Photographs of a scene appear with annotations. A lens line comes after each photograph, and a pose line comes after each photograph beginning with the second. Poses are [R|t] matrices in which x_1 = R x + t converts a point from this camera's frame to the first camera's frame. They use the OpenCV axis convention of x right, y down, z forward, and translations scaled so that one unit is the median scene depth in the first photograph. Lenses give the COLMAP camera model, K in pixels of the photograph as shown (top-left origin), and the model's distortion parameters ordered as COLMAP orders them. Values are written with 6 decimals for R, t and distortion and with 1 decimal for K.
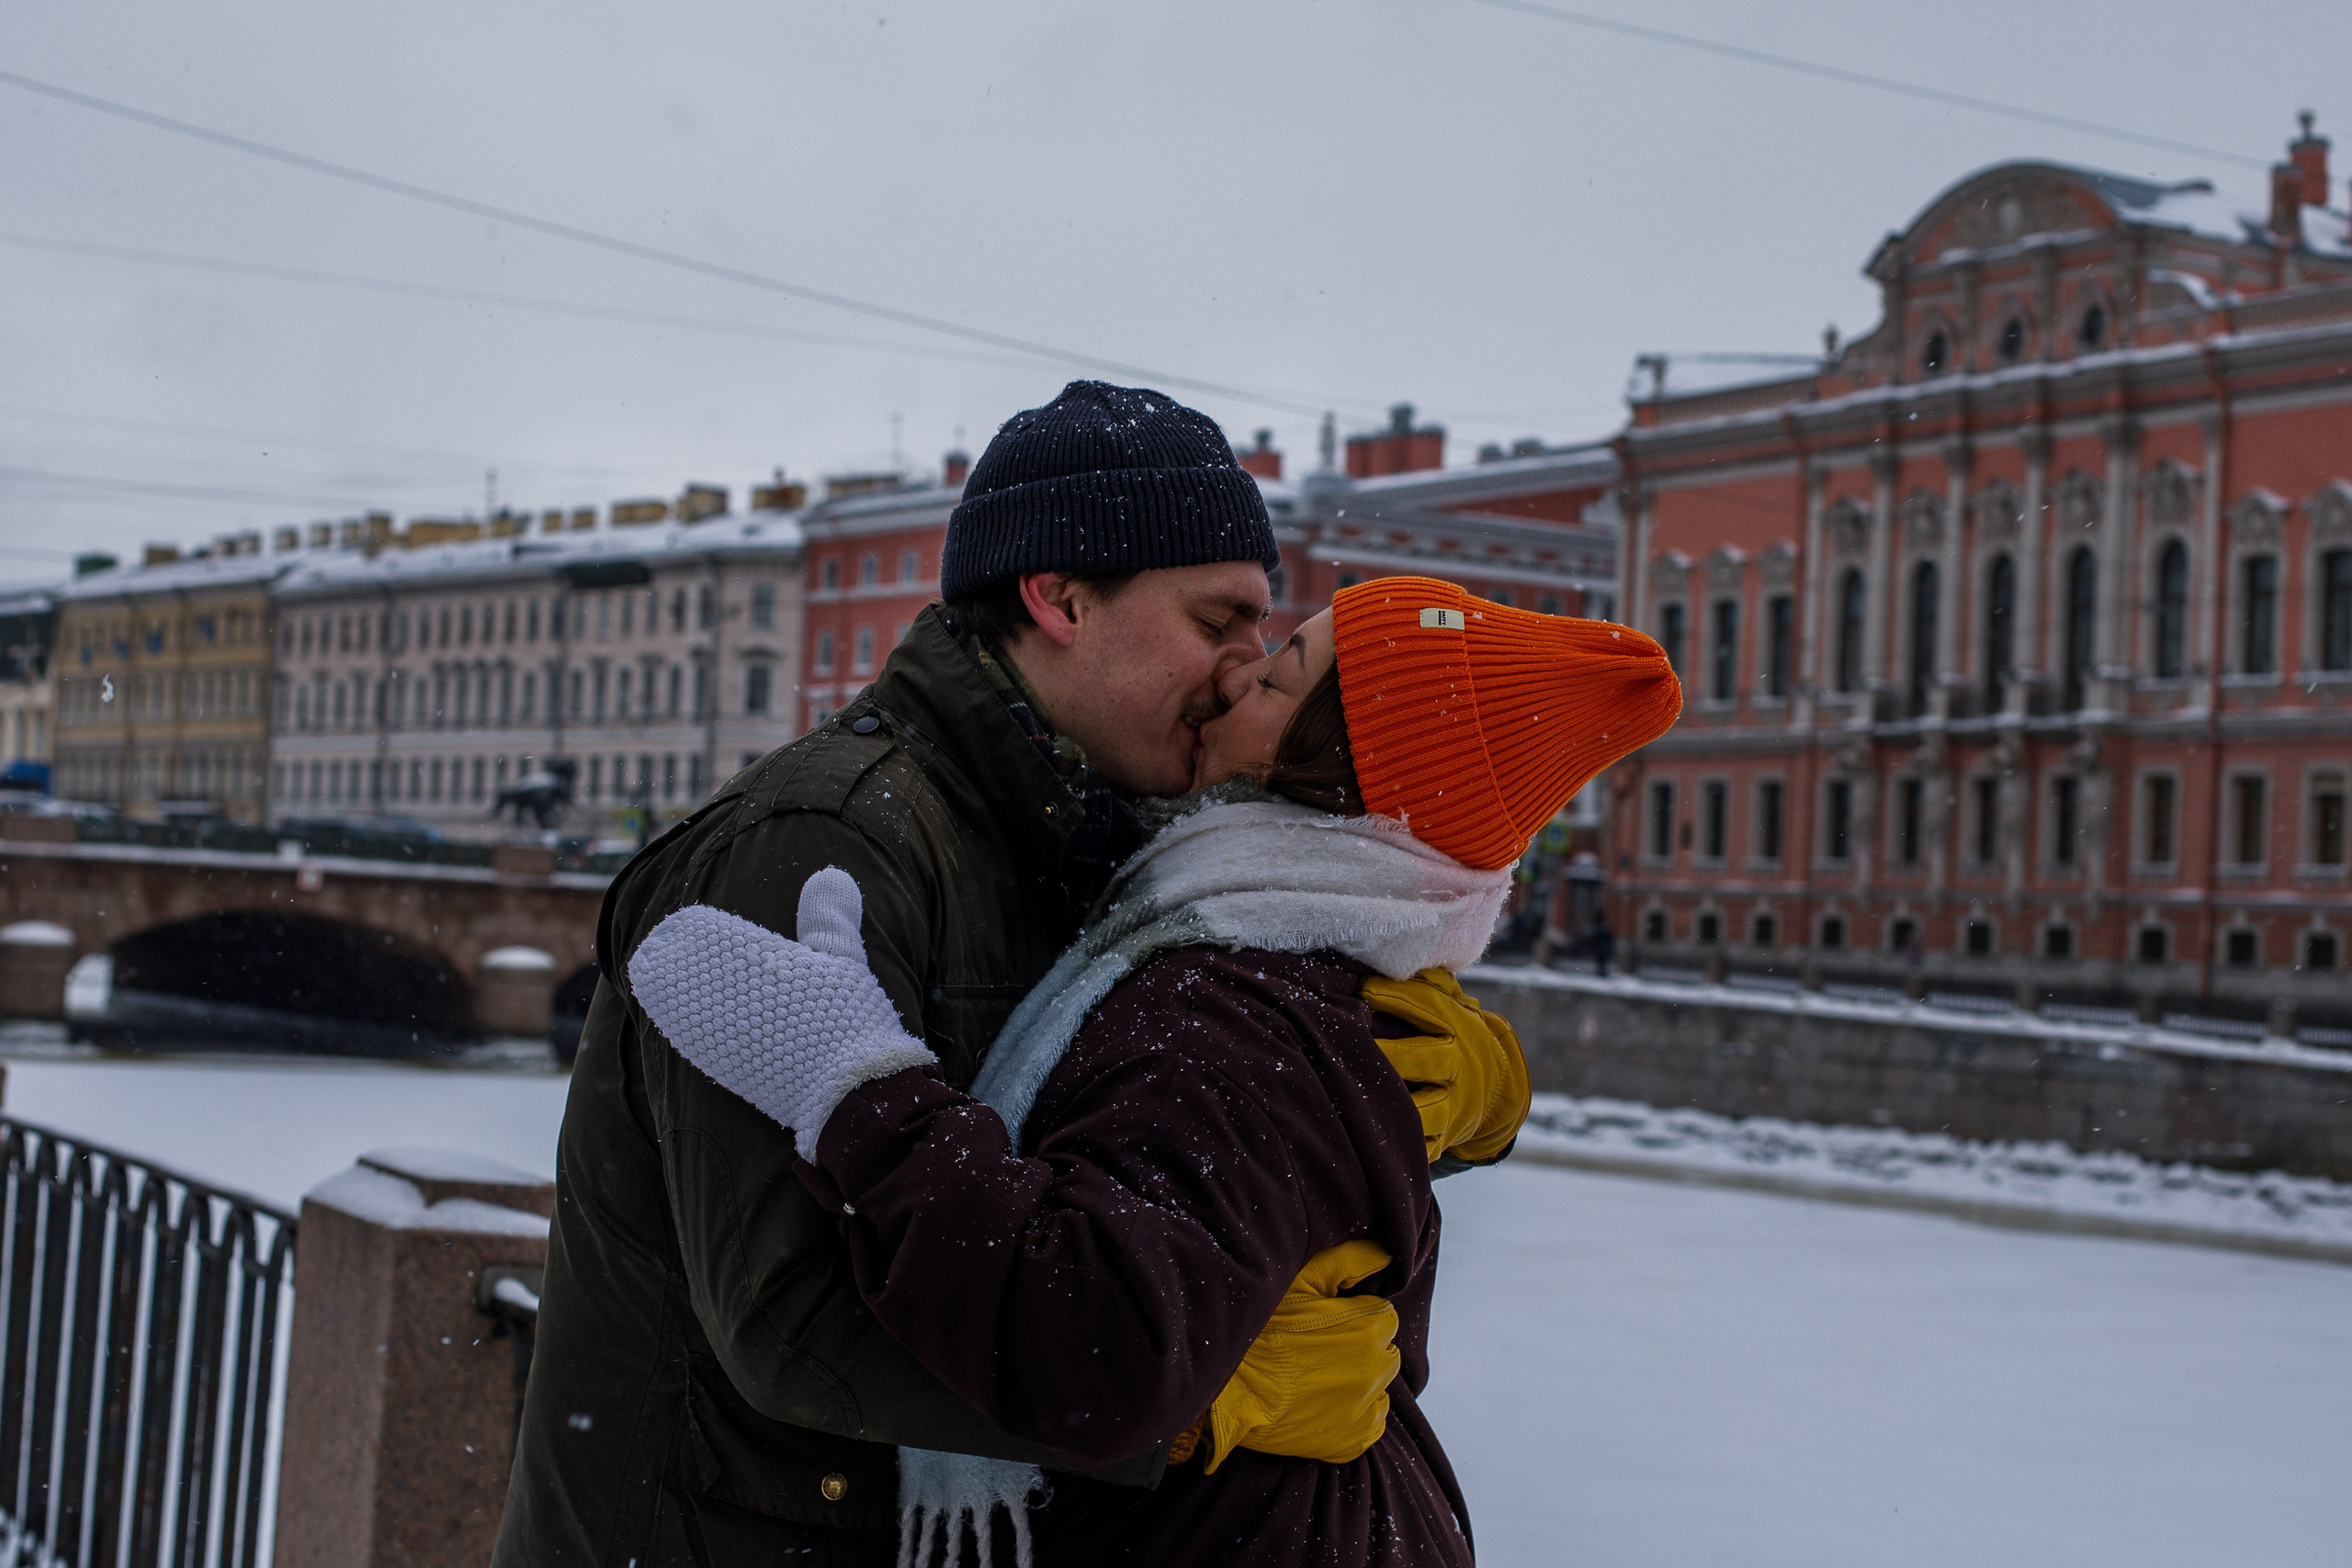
lens RADIAL K [[4406.0, 0, 1179.4], [0, 4406.0, 640.8], [0, 0, 1]] dist [-0.122286, 0.109657]
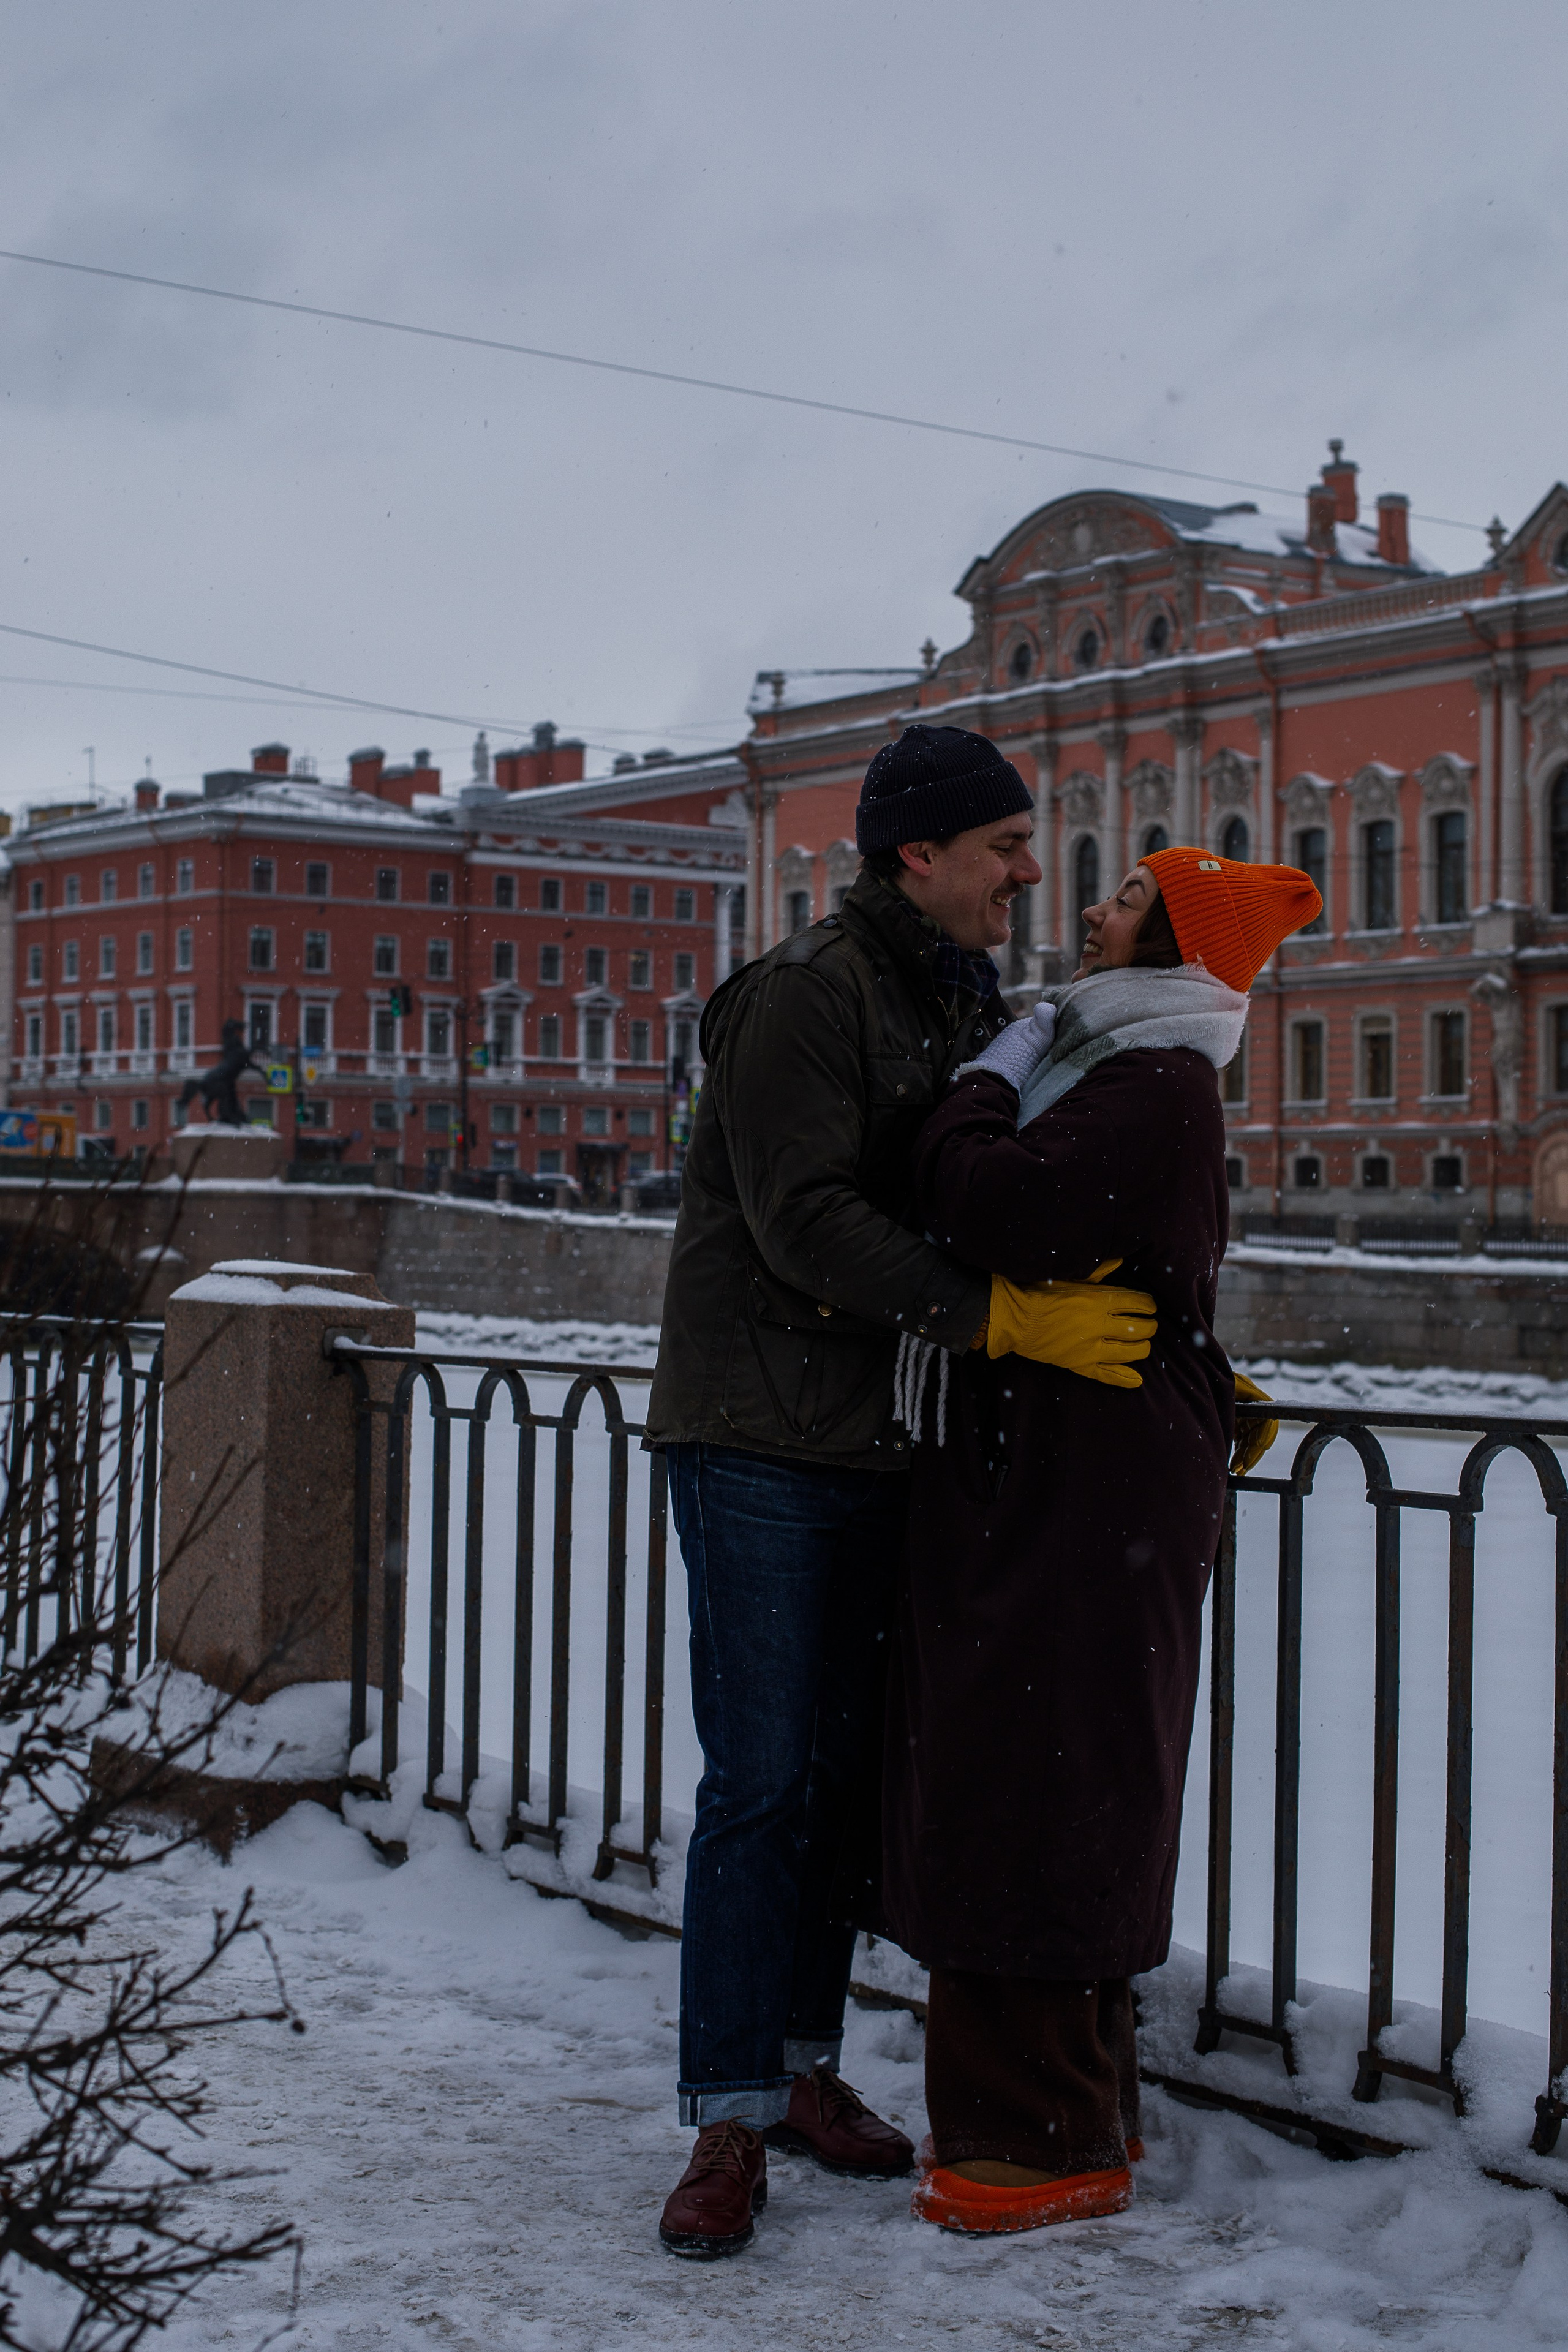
lens RADIAL K [[4406.4, 0, 778.2], [0, 4406.4, 1096.3], [0, 0, 1]] dist [-0.122286, 0.109657]
pose [[0.989911, -0.044158, 0.134636, -0.048466], [0.039704, 0.998577, 0.035591, 0.003675], [-0.136016, -0.029886, 0.990256, -0.122037]]
